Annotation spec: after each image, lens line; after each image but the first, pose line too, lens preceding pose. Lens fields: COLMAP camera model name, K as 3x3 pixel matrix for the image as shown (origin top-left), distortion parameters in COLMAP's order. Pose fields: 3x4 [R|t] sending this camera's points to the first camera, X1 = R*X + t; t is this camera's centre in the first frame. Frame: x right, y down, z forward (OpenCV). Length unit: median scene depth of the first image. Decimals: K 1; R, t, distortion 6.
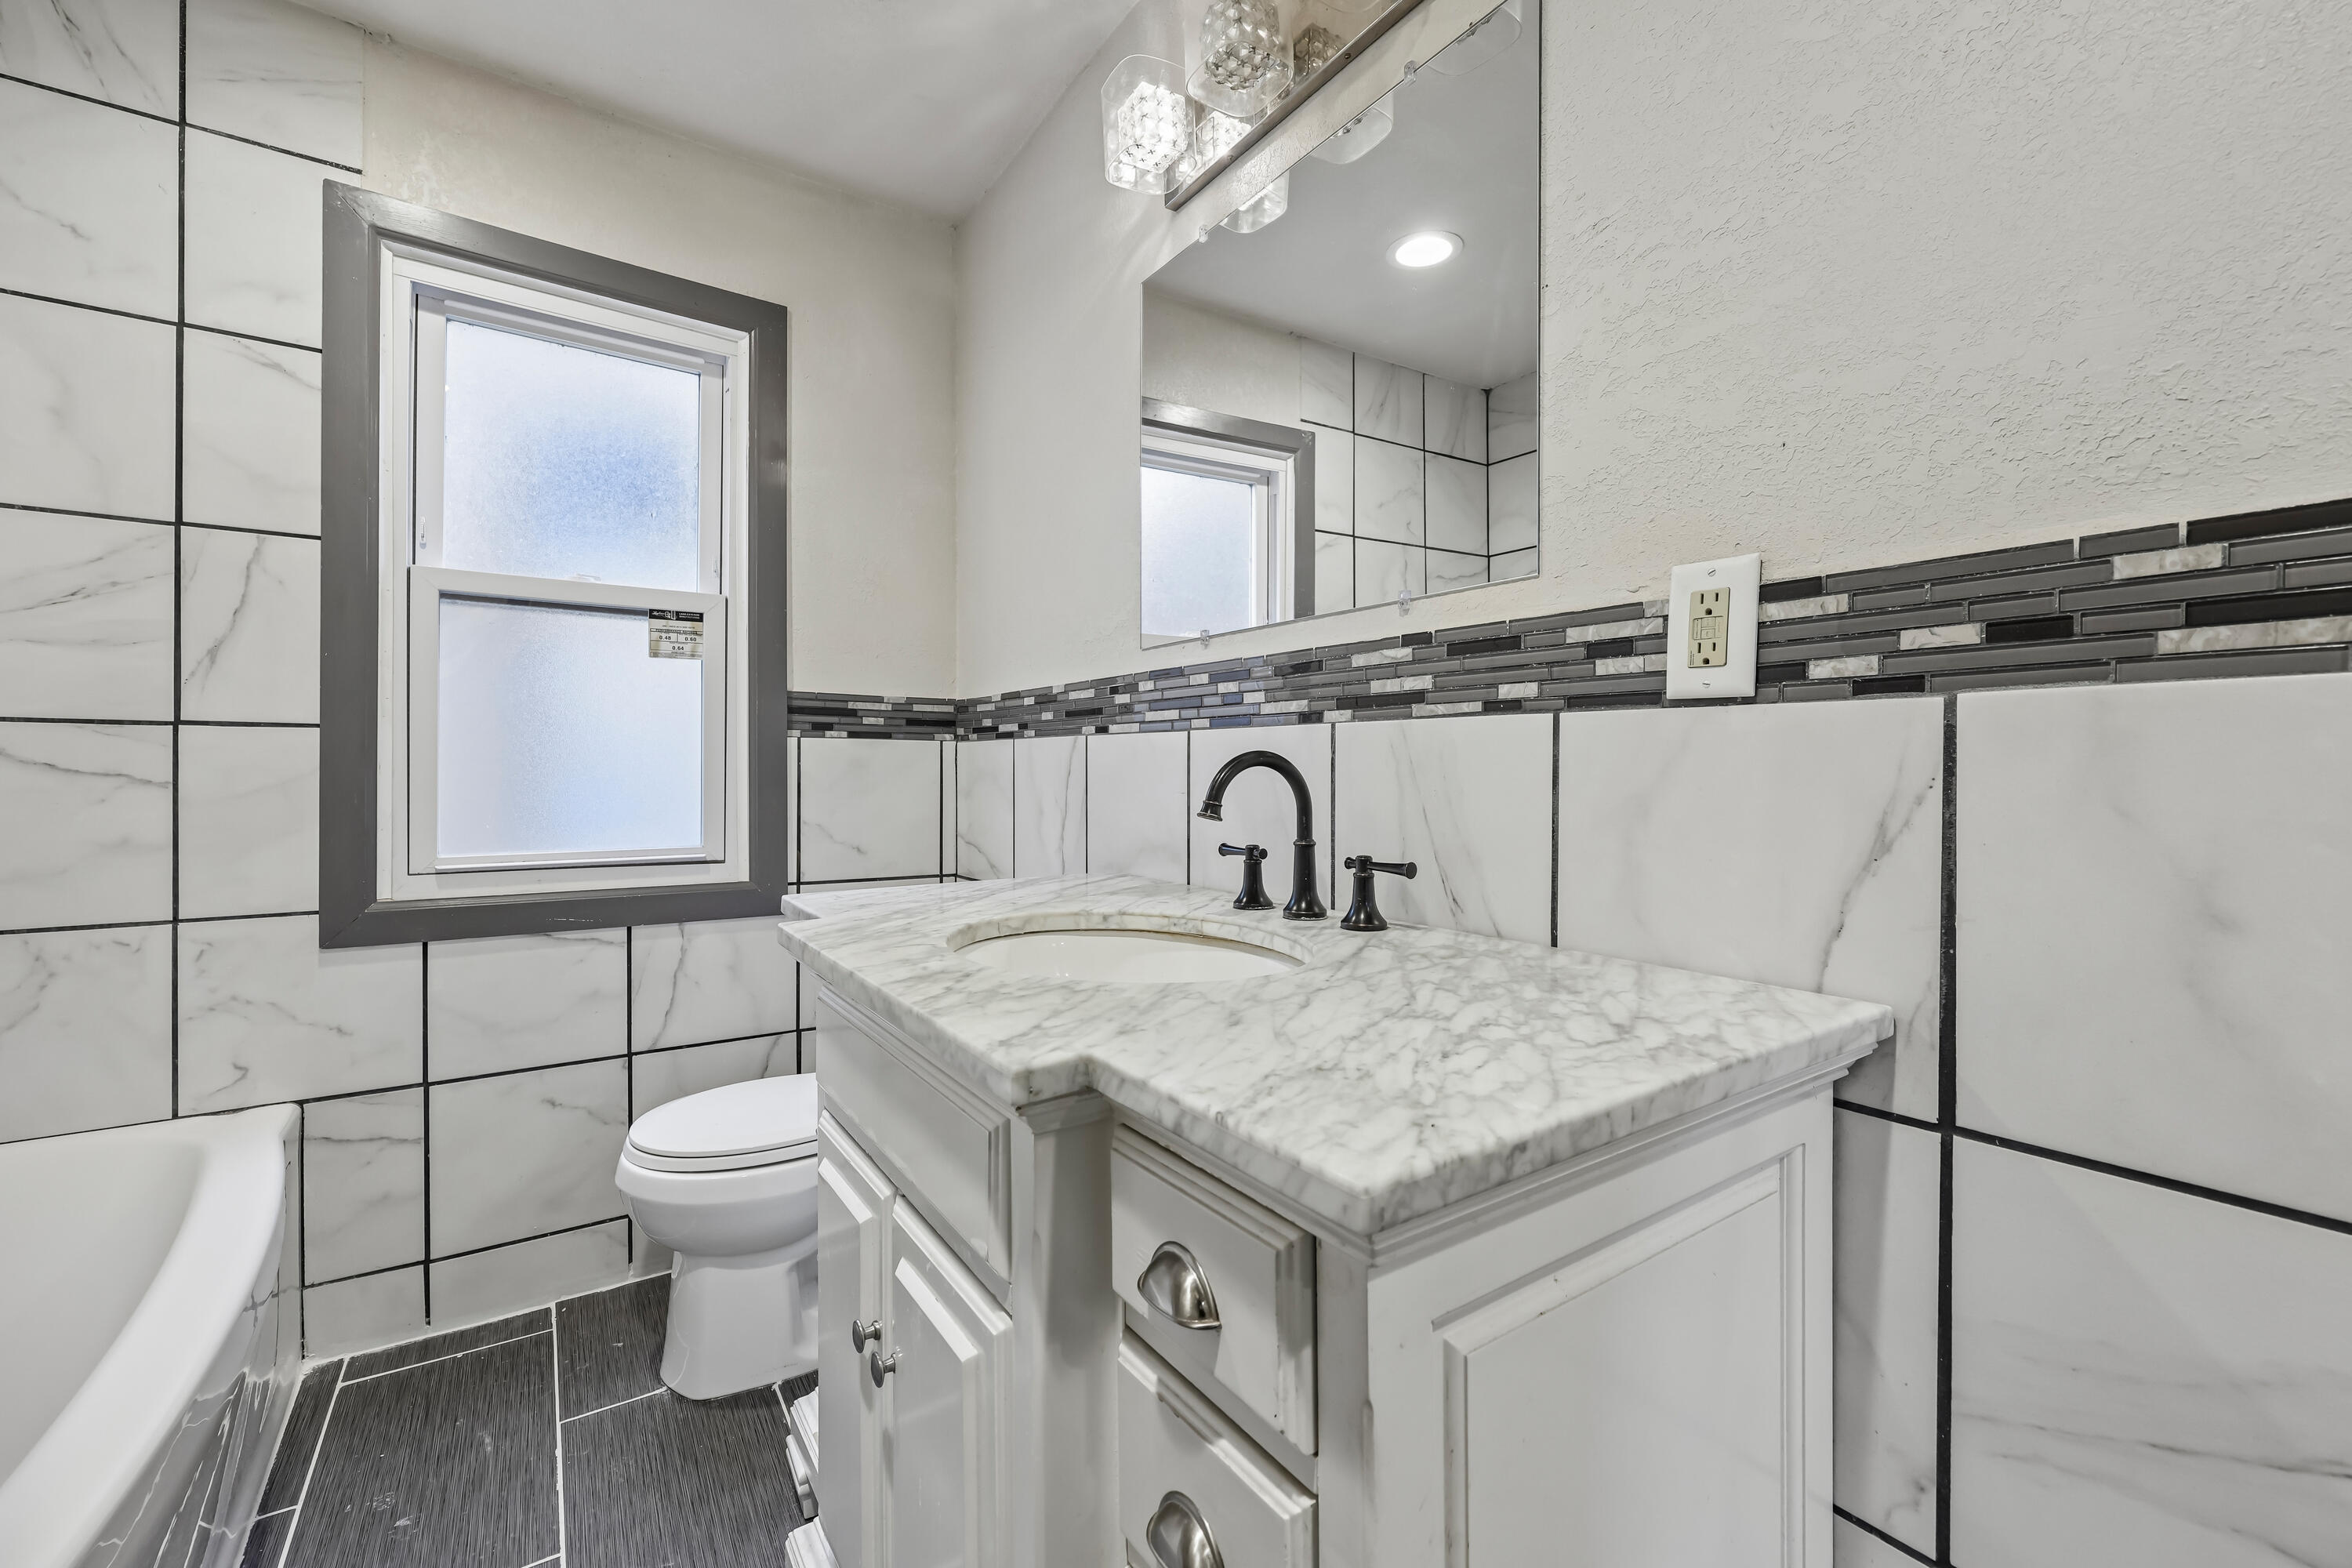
lens RADIAL K [[964.5, 0, 1182.4], [0, 964.5, 778.1], [0, 0, 1]] dist [0.000172, 0.000293]
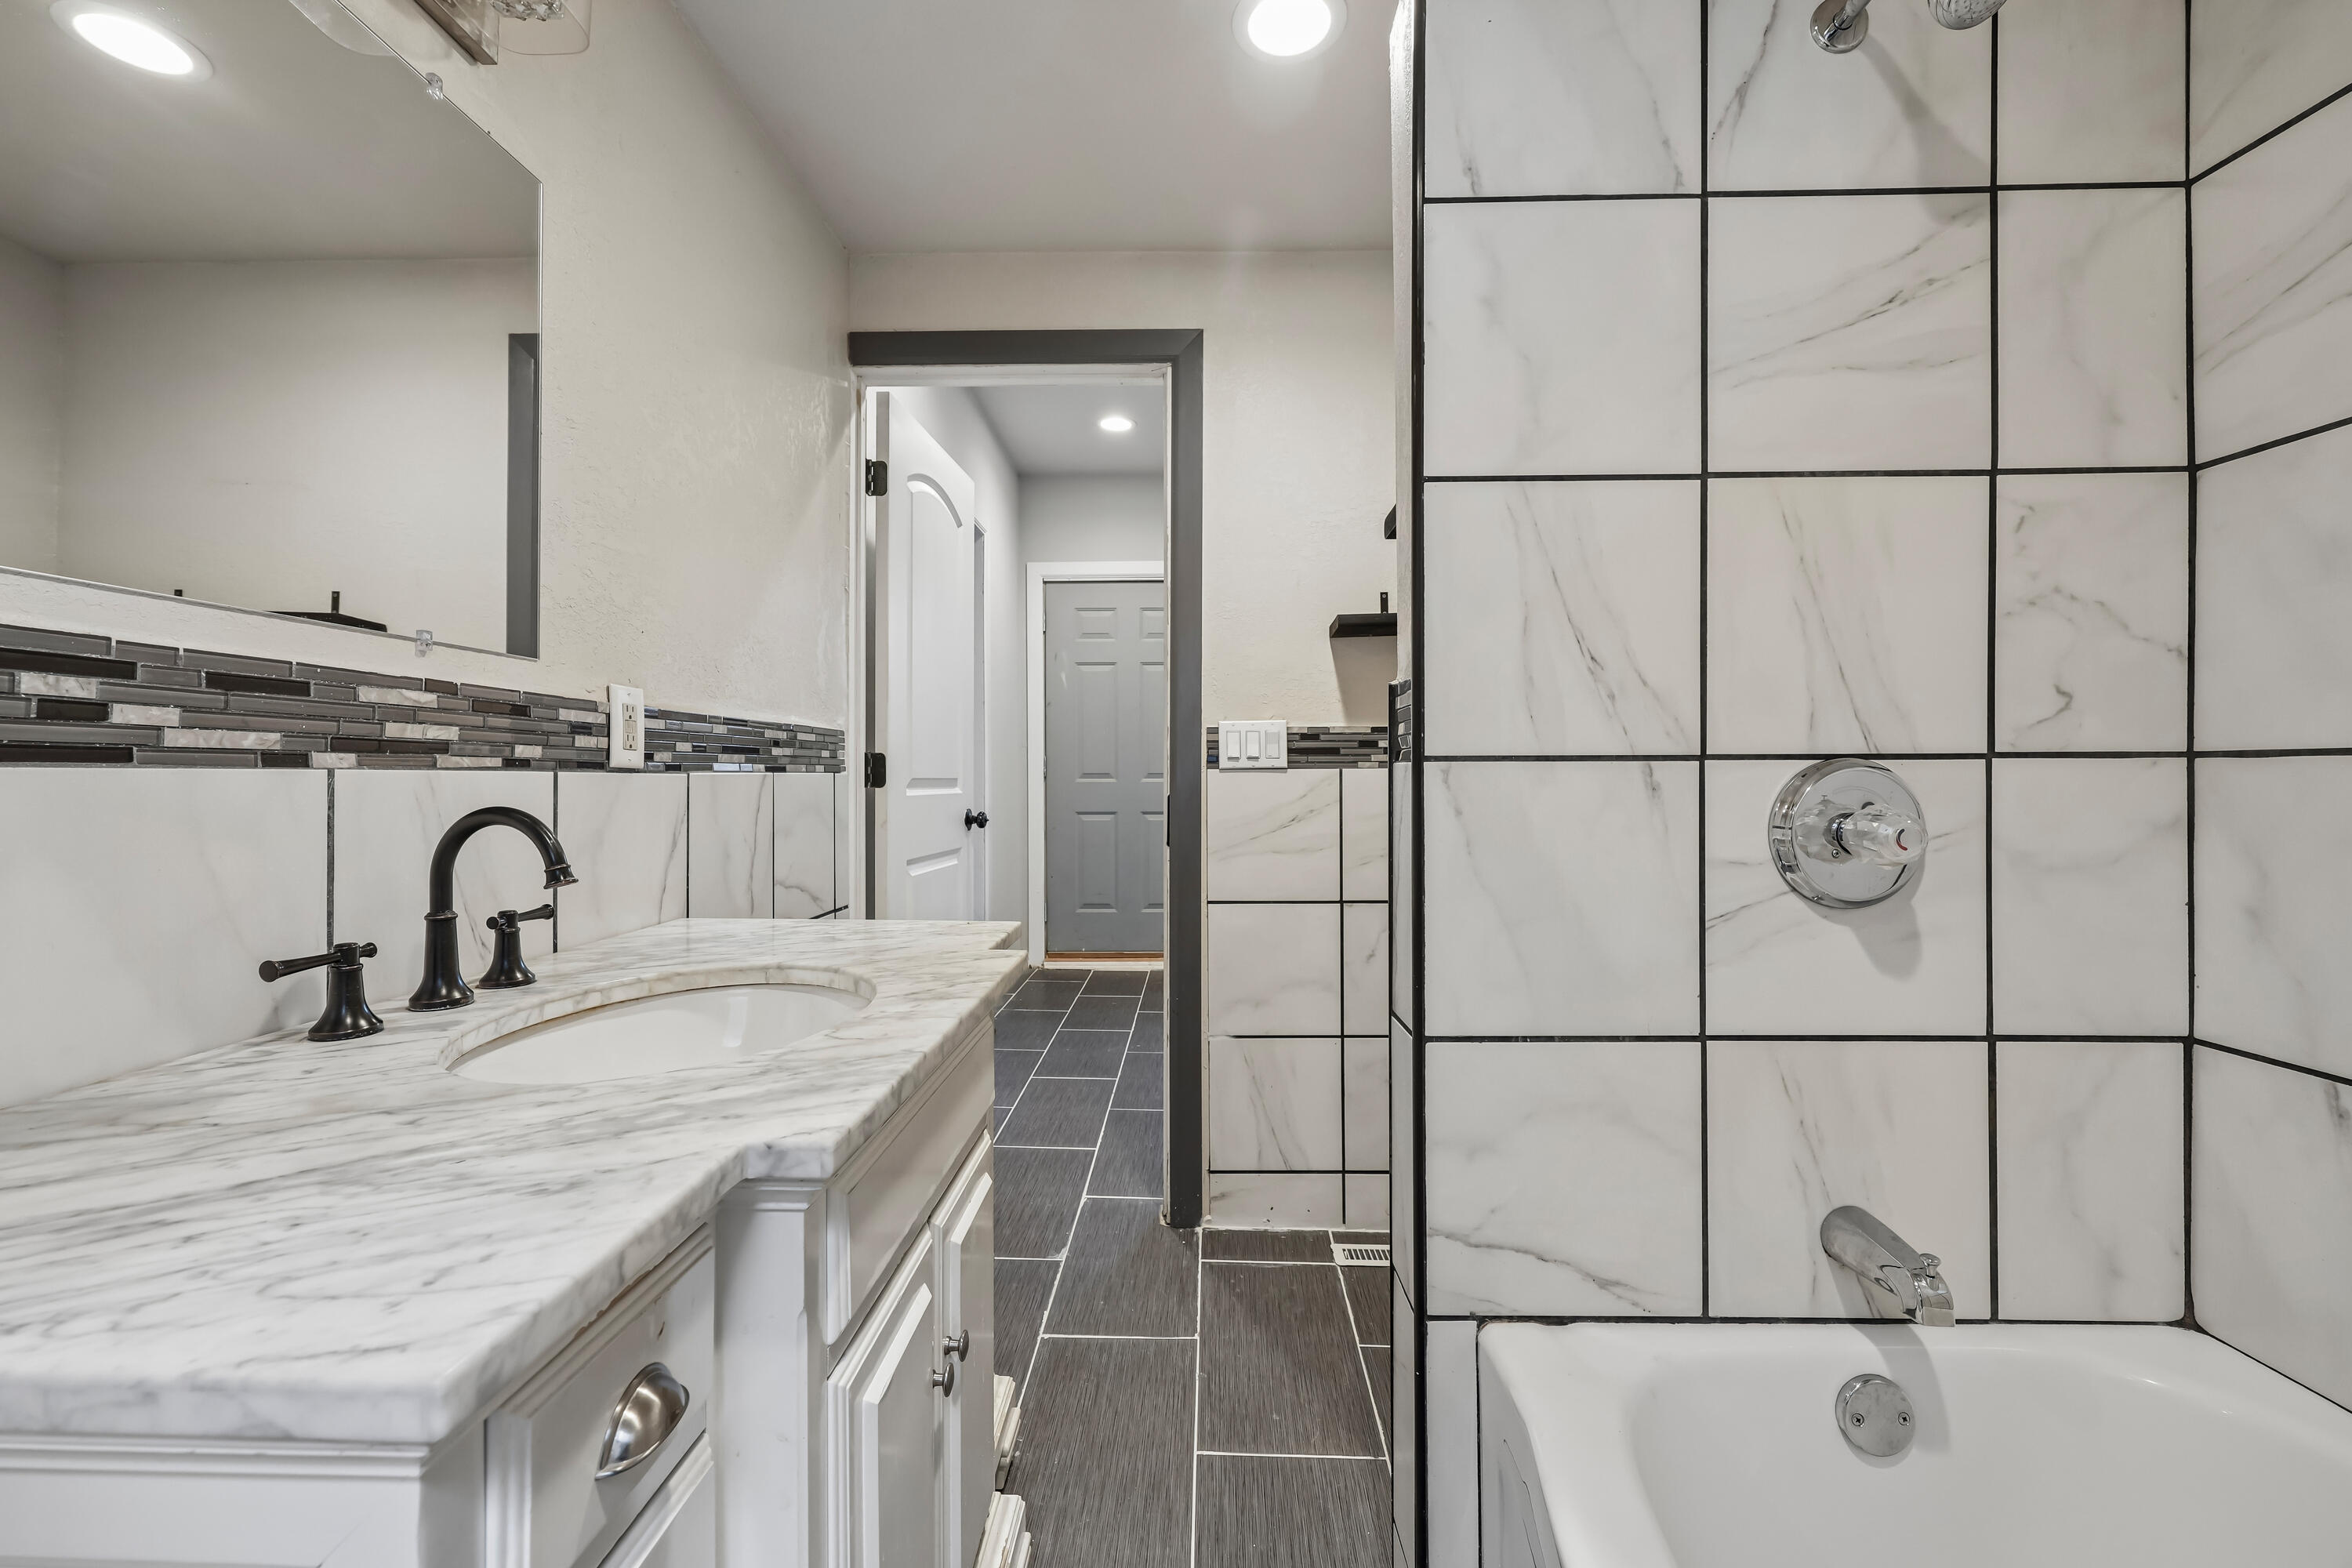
lens RADIAL K [[964.5, 0, 1182.4], [0, 964.5, 778.1], [0, 0, 1]] dist [0.000172, 0.000293]
pose [[-0.814354, 0.002526, 0.580364, -0.940924], [0.013013, 0.999819, 0.013909, -0.059045], [-0.580223, 0.018879, -0.814239, 1.396959]]
